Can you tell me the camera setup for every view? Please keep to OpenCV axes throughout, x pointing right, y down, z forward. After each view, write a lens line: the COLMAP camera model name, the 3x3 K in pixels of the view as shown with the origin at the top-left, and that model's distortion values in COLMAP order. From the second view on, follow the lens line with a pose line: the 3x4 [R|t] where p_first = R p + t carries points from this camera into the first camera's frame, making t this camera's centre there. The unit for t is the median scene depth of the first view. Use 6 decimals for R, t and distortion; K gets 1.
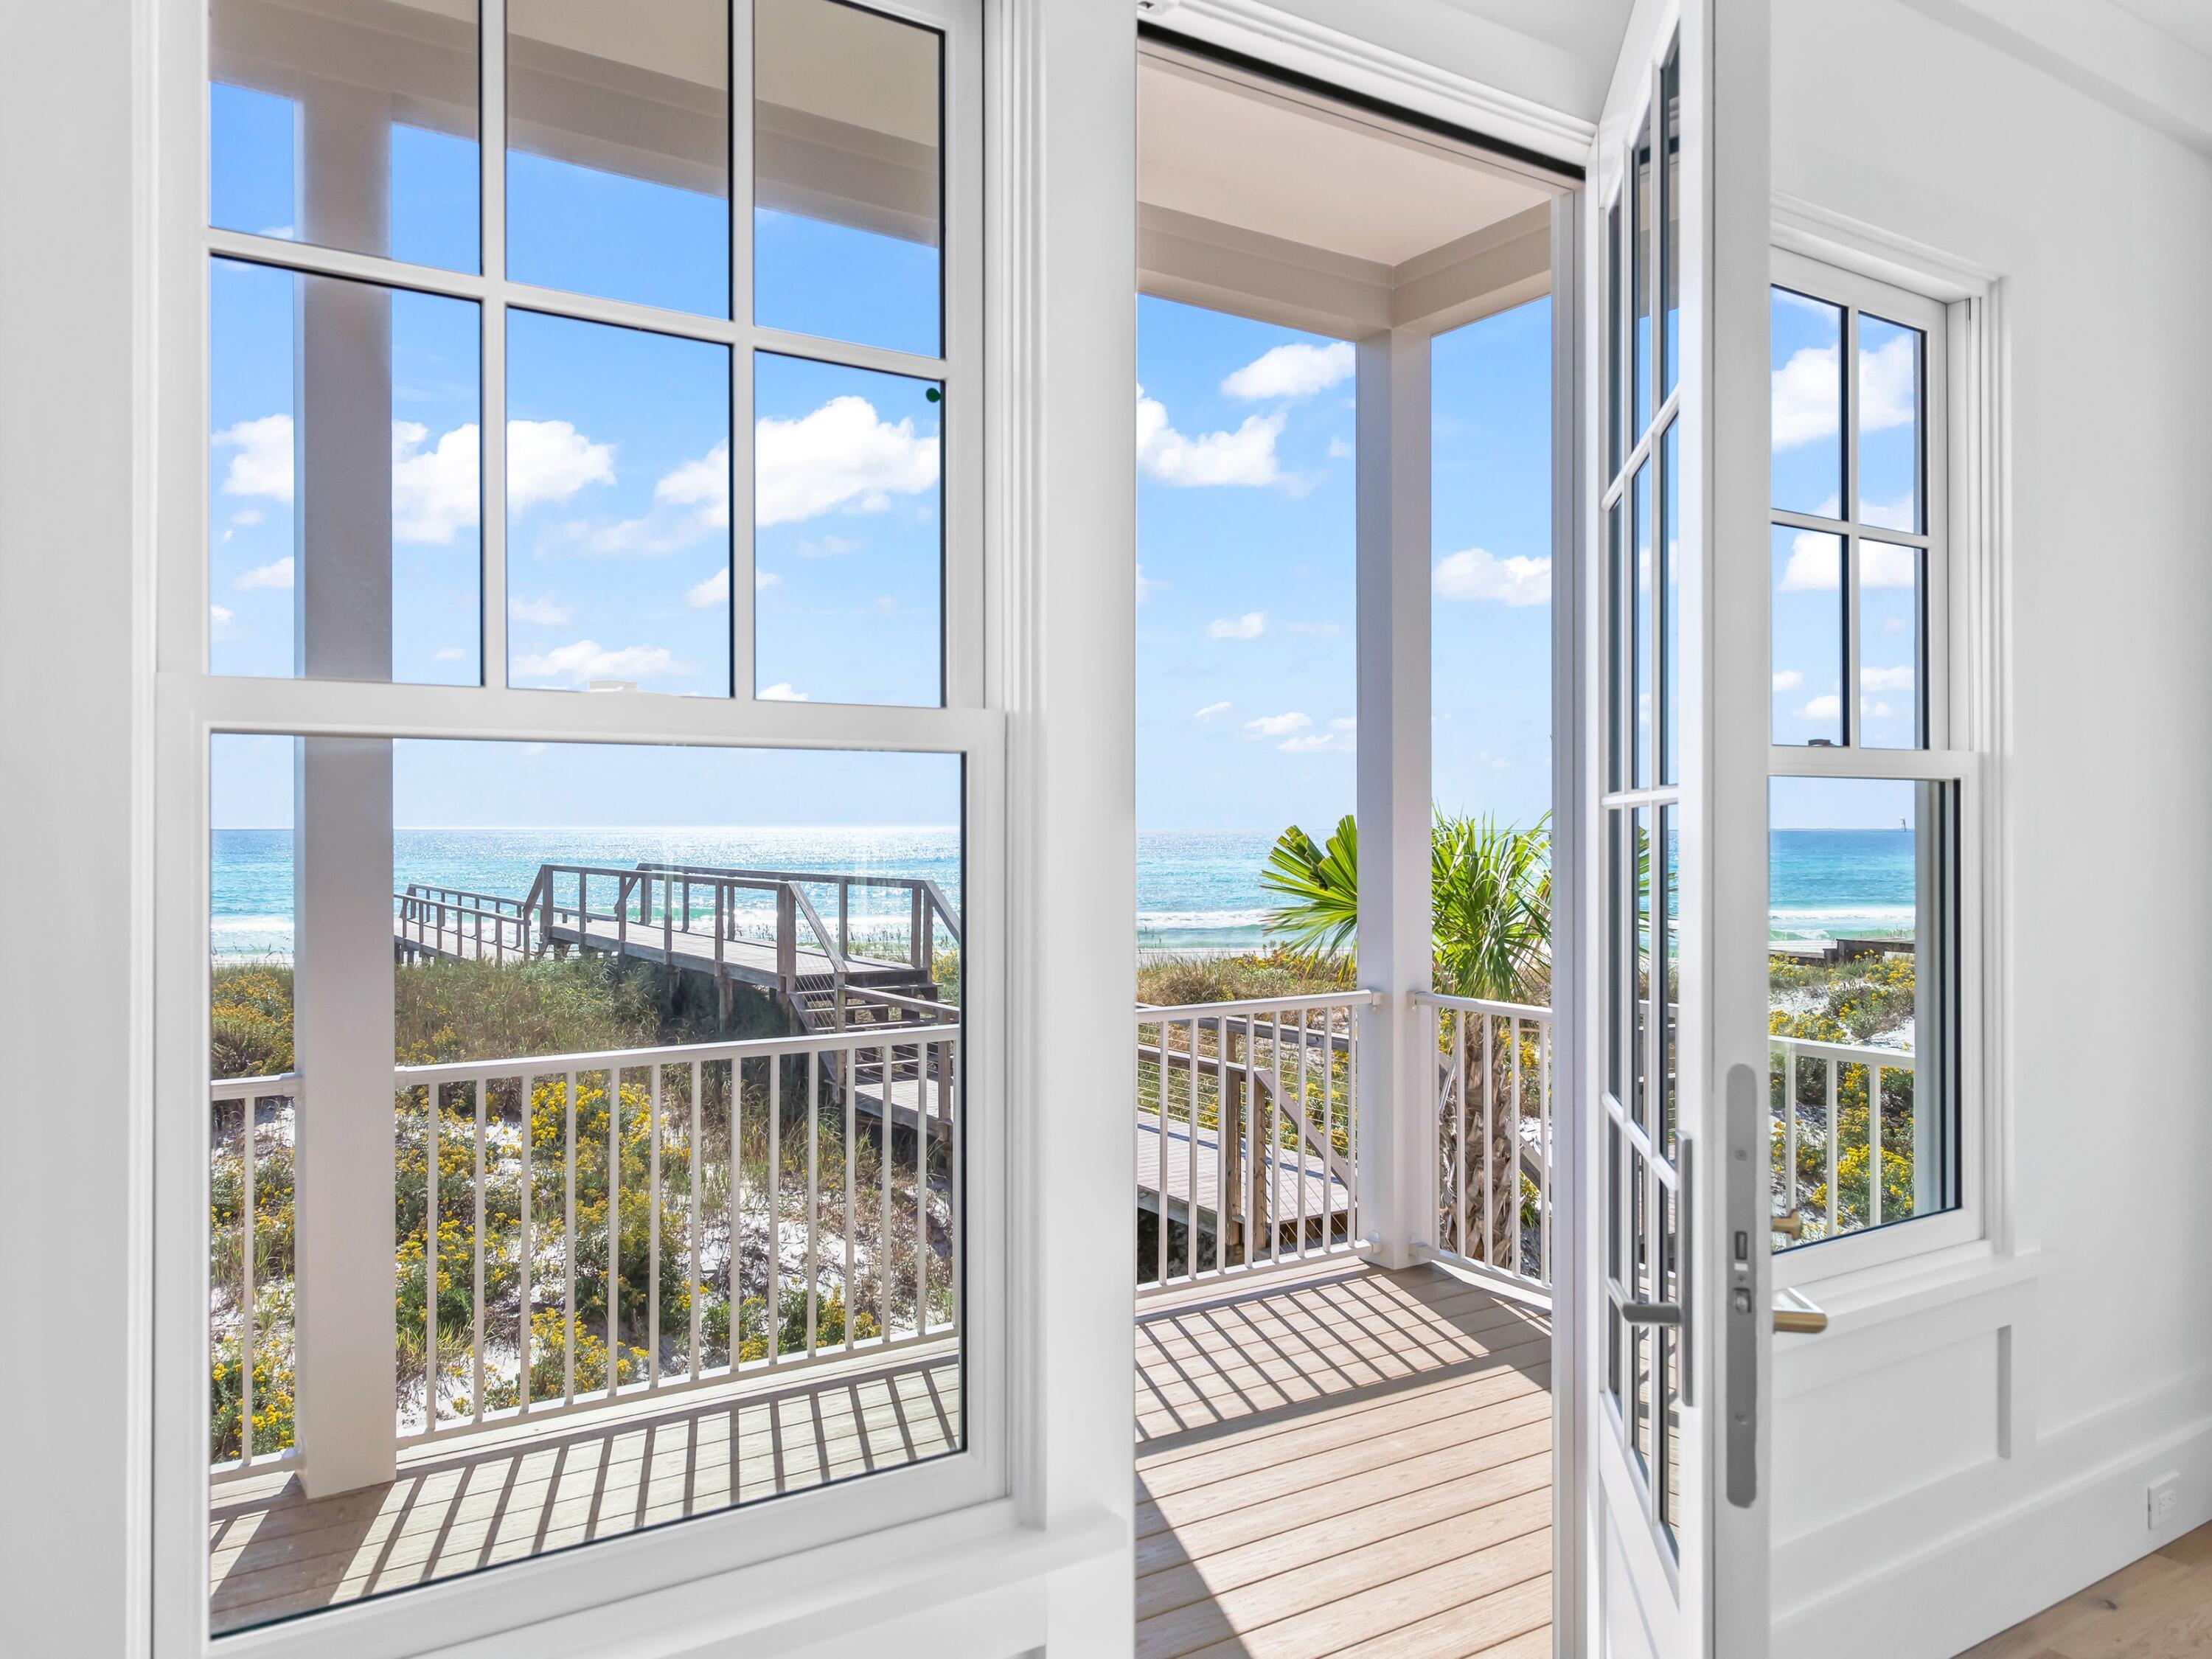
lens RADIAL K [[1613.5, 0, 1106.0], [0, 1613.5, 829.5], [0, 0, 1]] dist [0.001813, -0.000638]
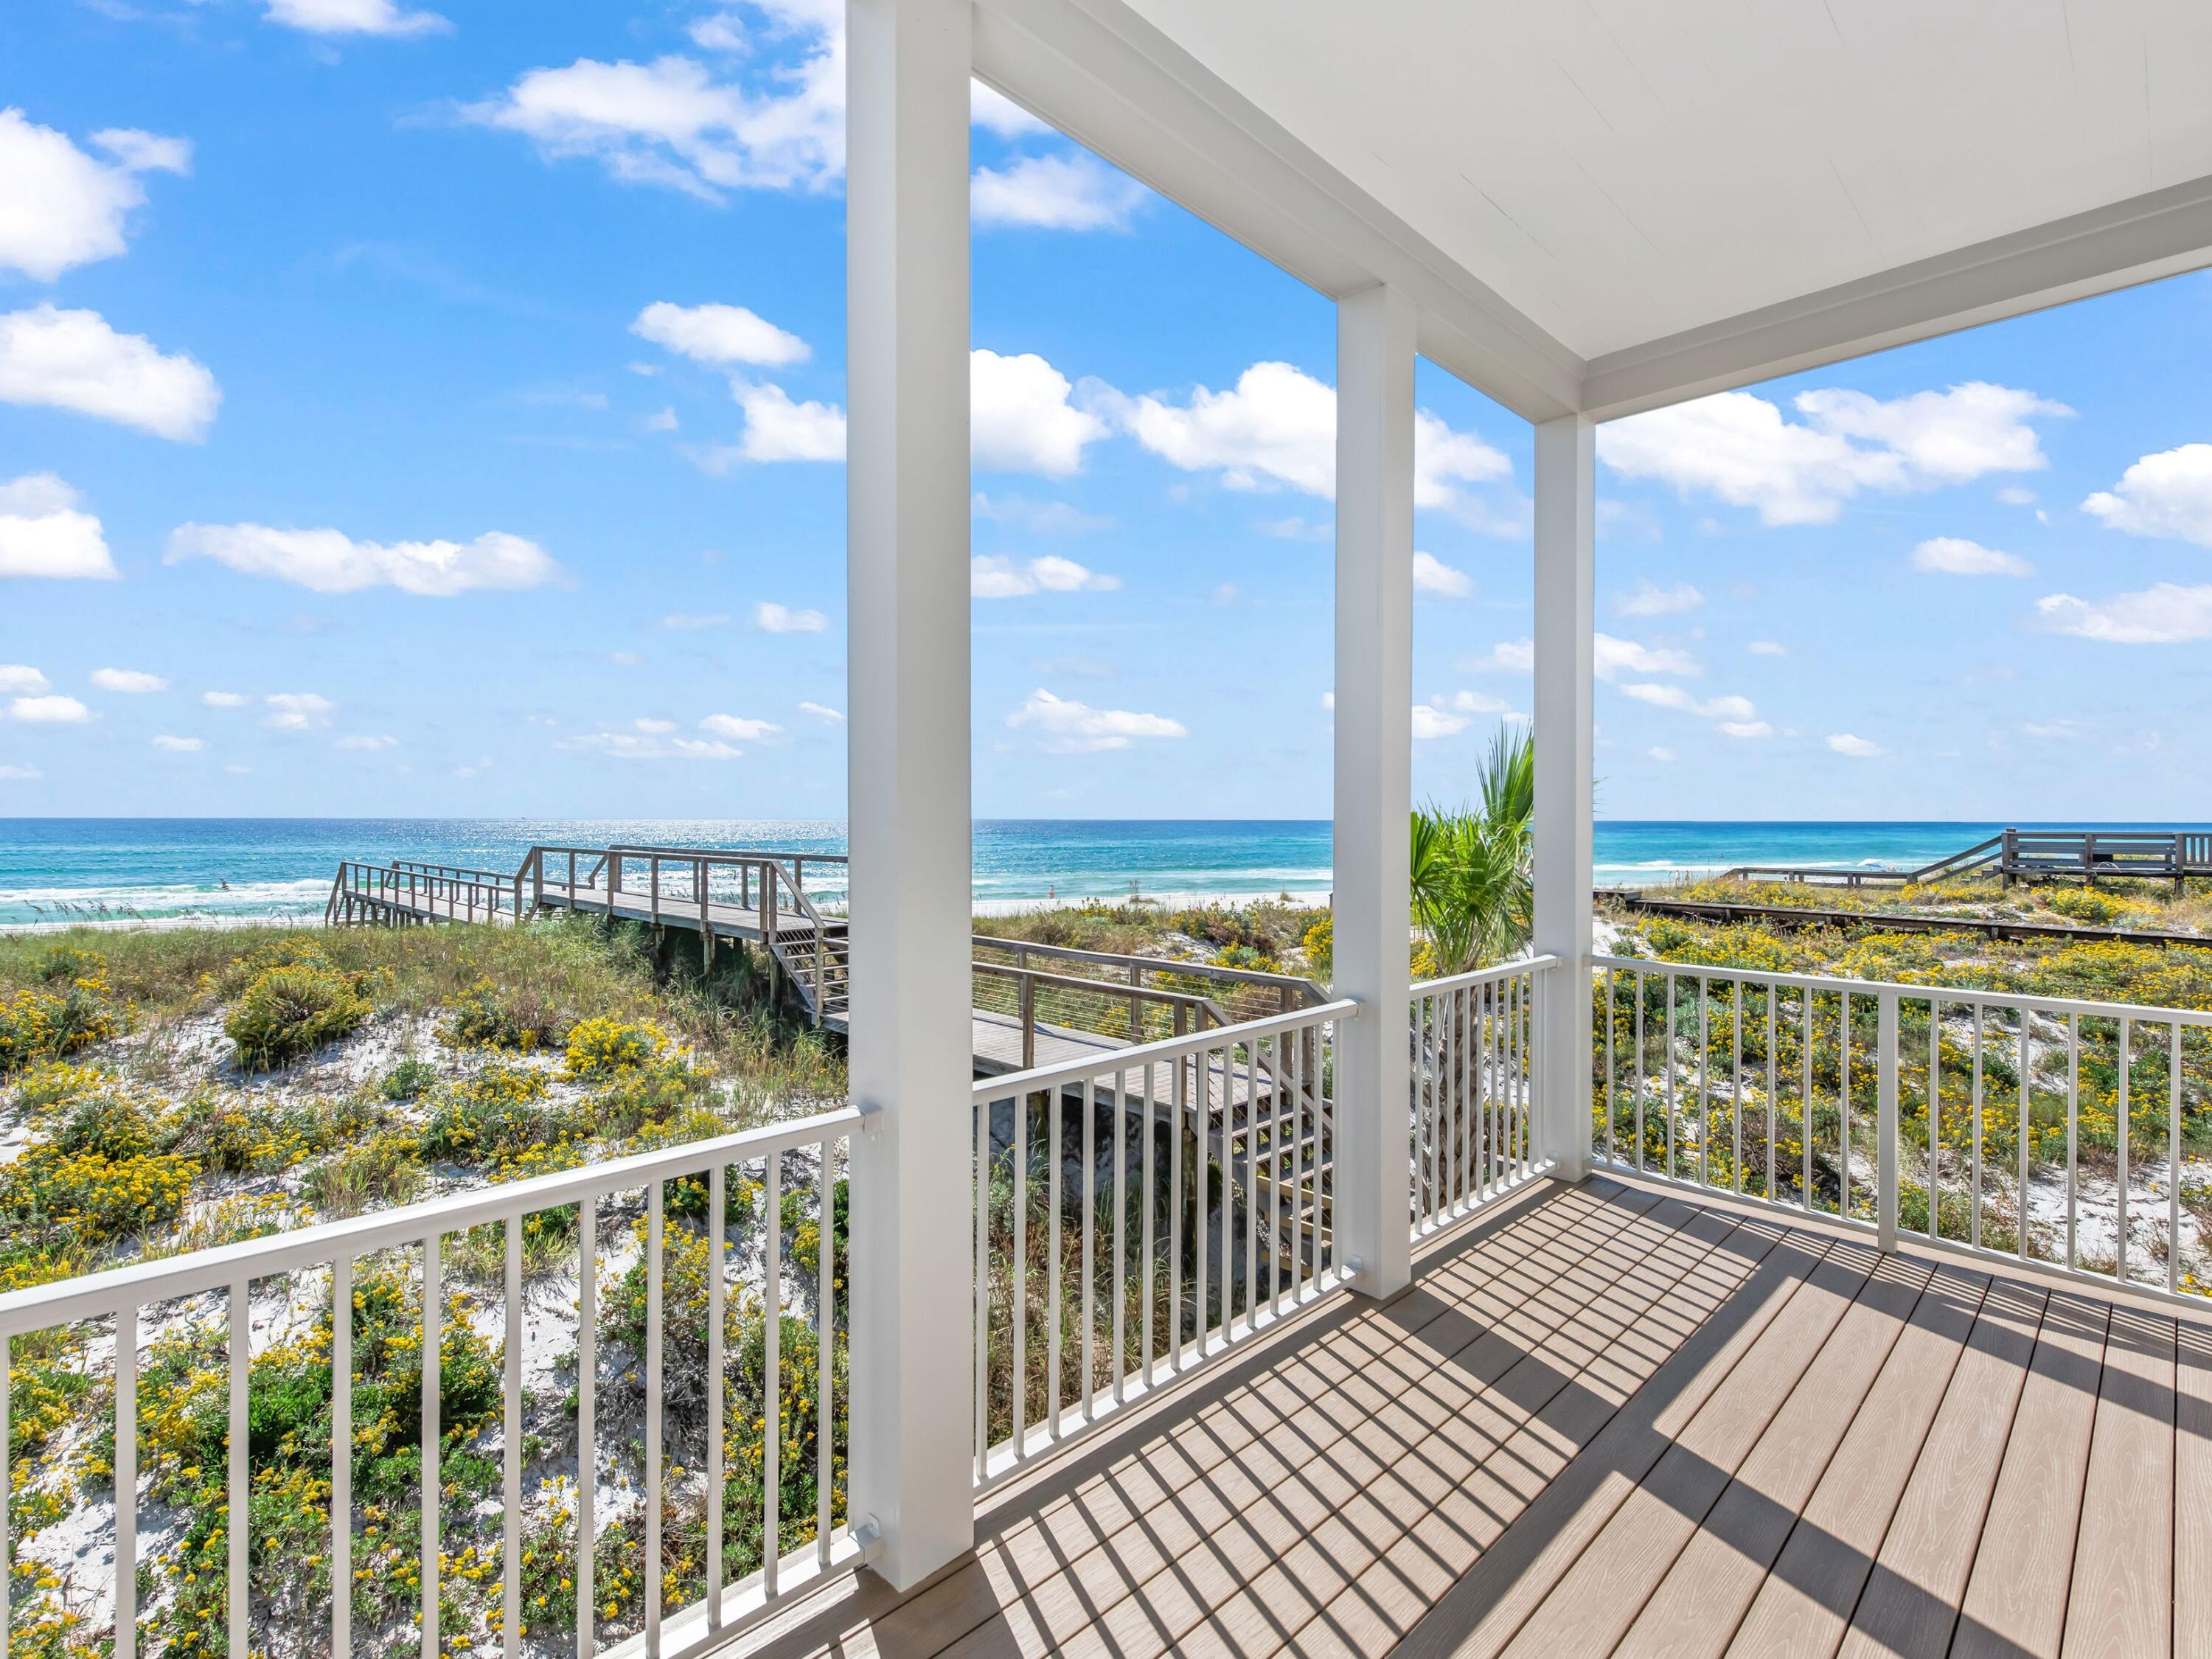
lens RADIAL K [[1073.7, 0, 1106.0], [0, 1073.7, 829.5], [0, 0, 1]] dist [0.002363, 0.000755]
pose [[0.978805, 0.000356, 0.204794, -0.108498], [-0.002309, 0.999954, 0.009295, -0.000745], [-0.204781, -0.009571, 0.978761, 0.089295]]
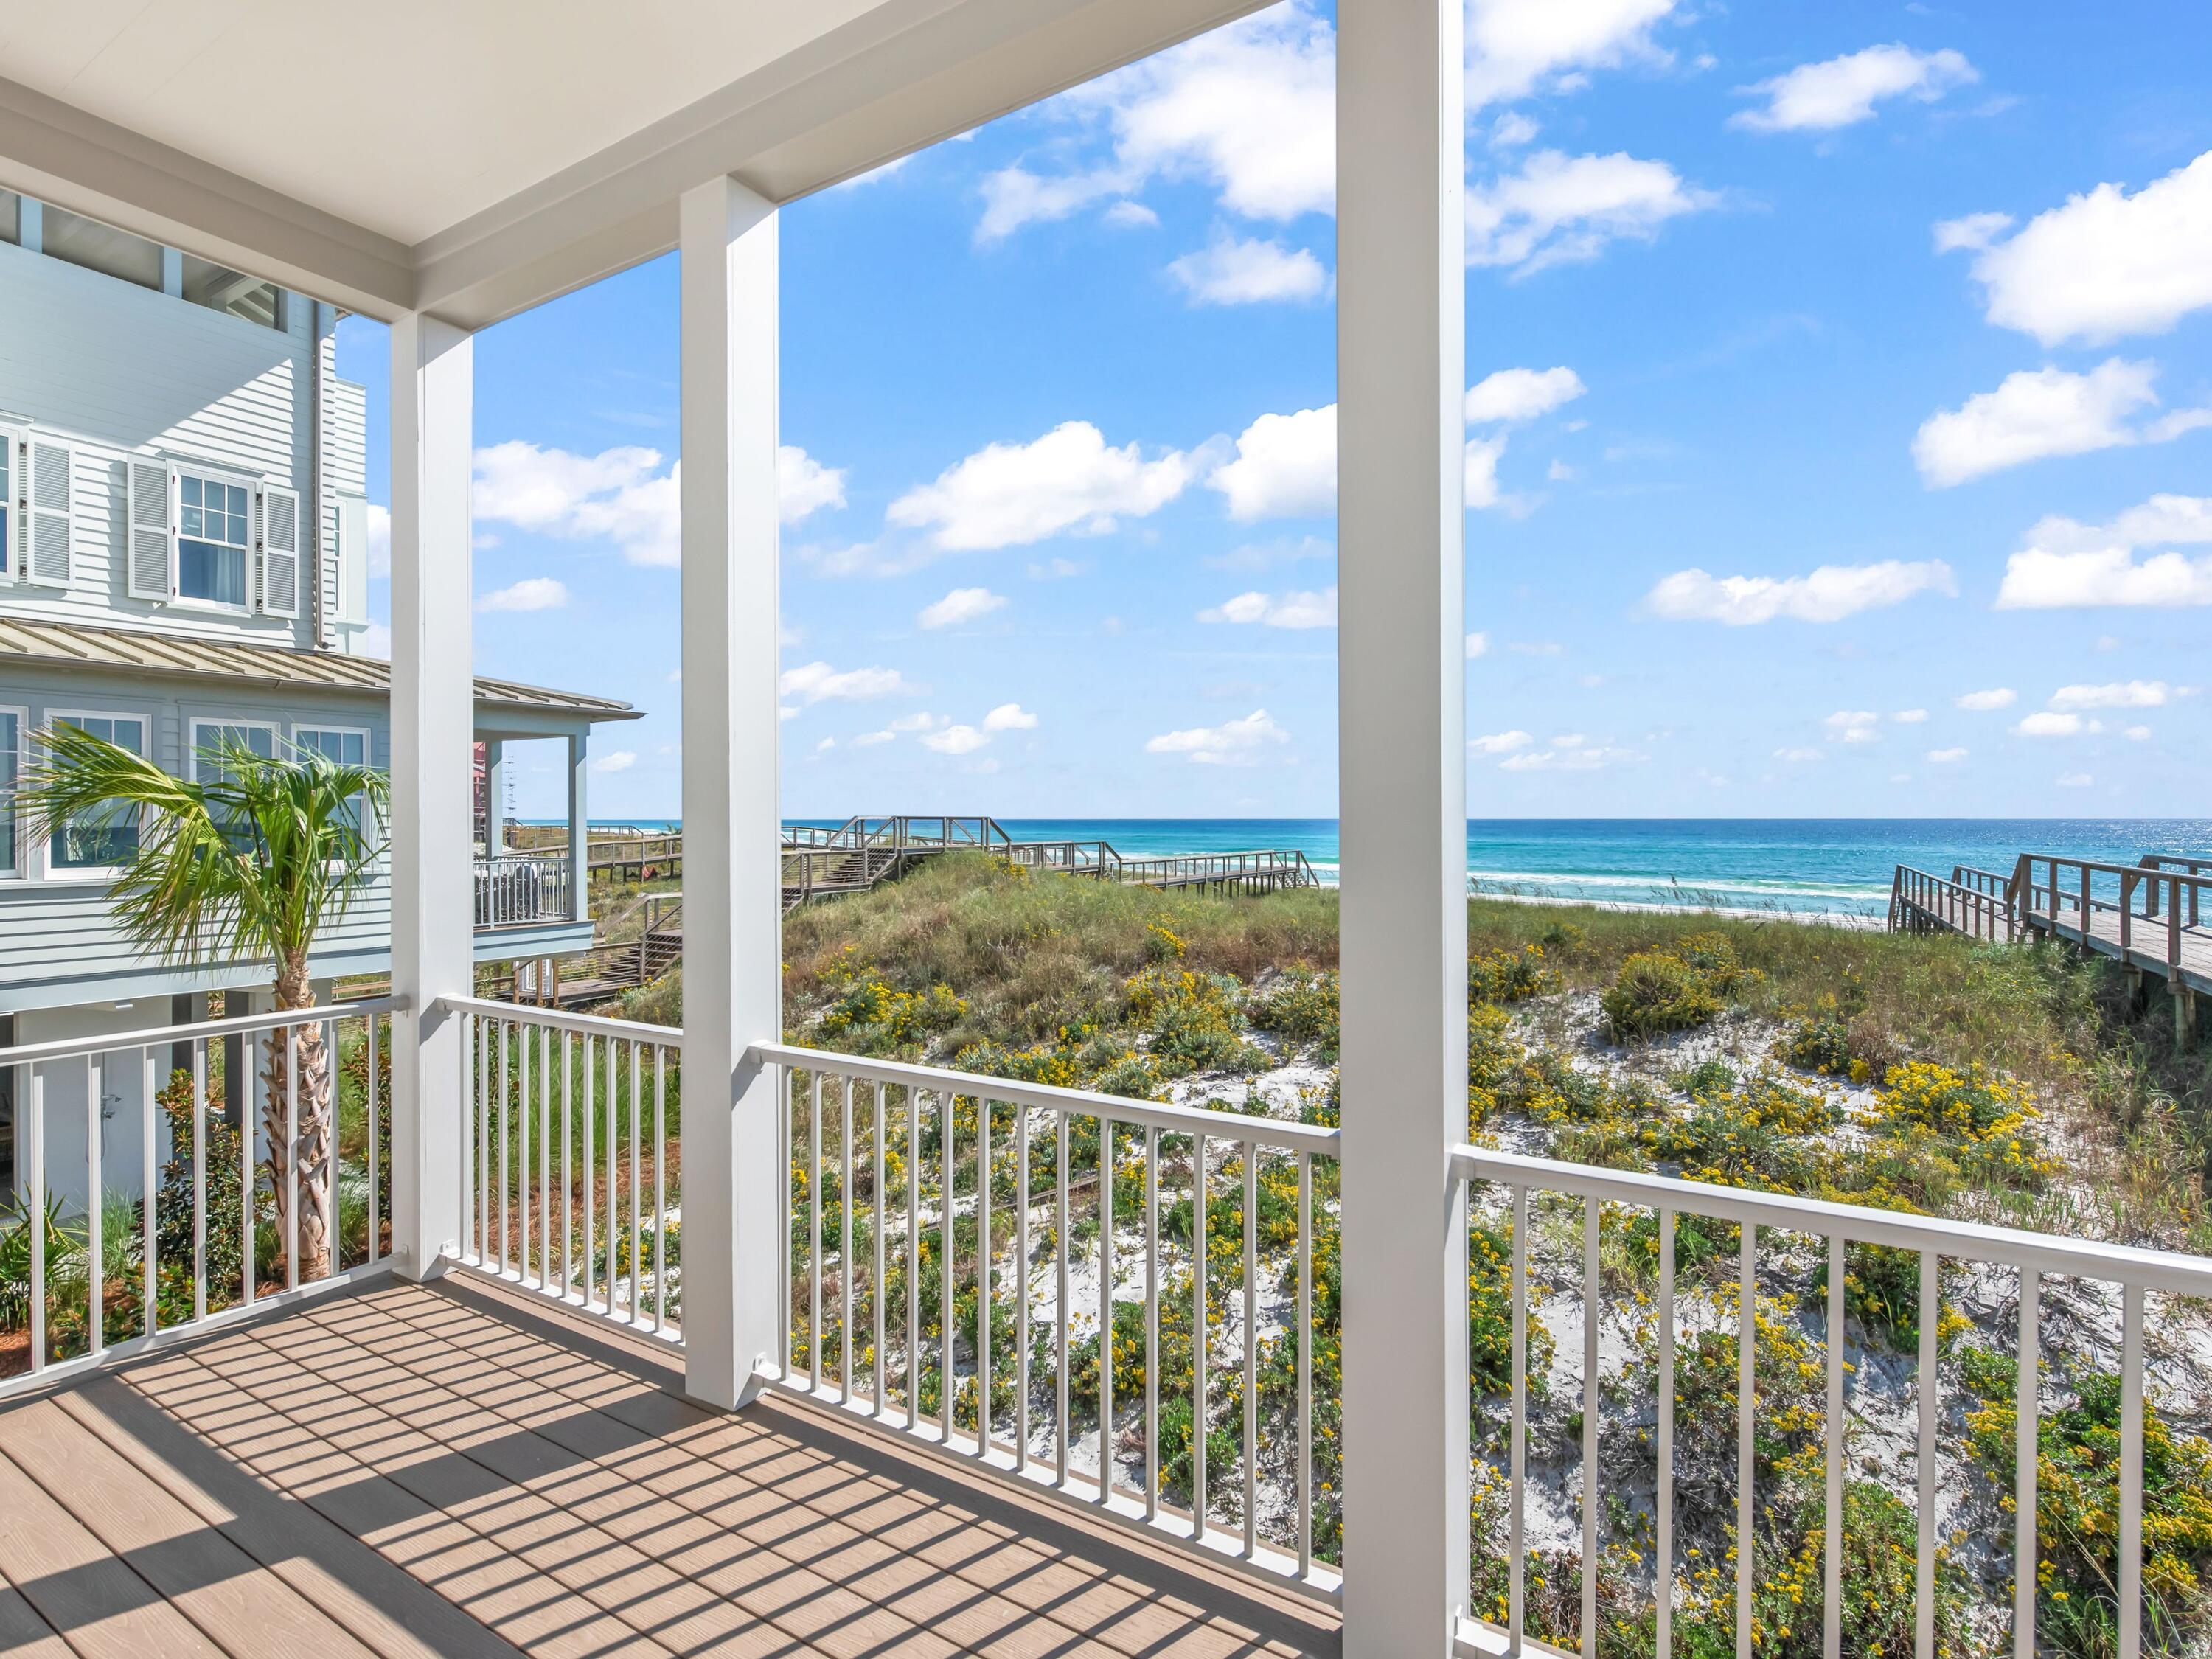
lens RADIAL K [[1103.3, 0, 1106.0], [0, 1103.3, 829.5], [0, 0, 1]] dist [0.004585, 0.000870]
pose [[0.426317, 0.008765, -0.904531, 0.075078], [-0.001236, 0.999958, 0.009108, 0.000143], [0.904573, -0.002765, 0.426310, 0.203696]]
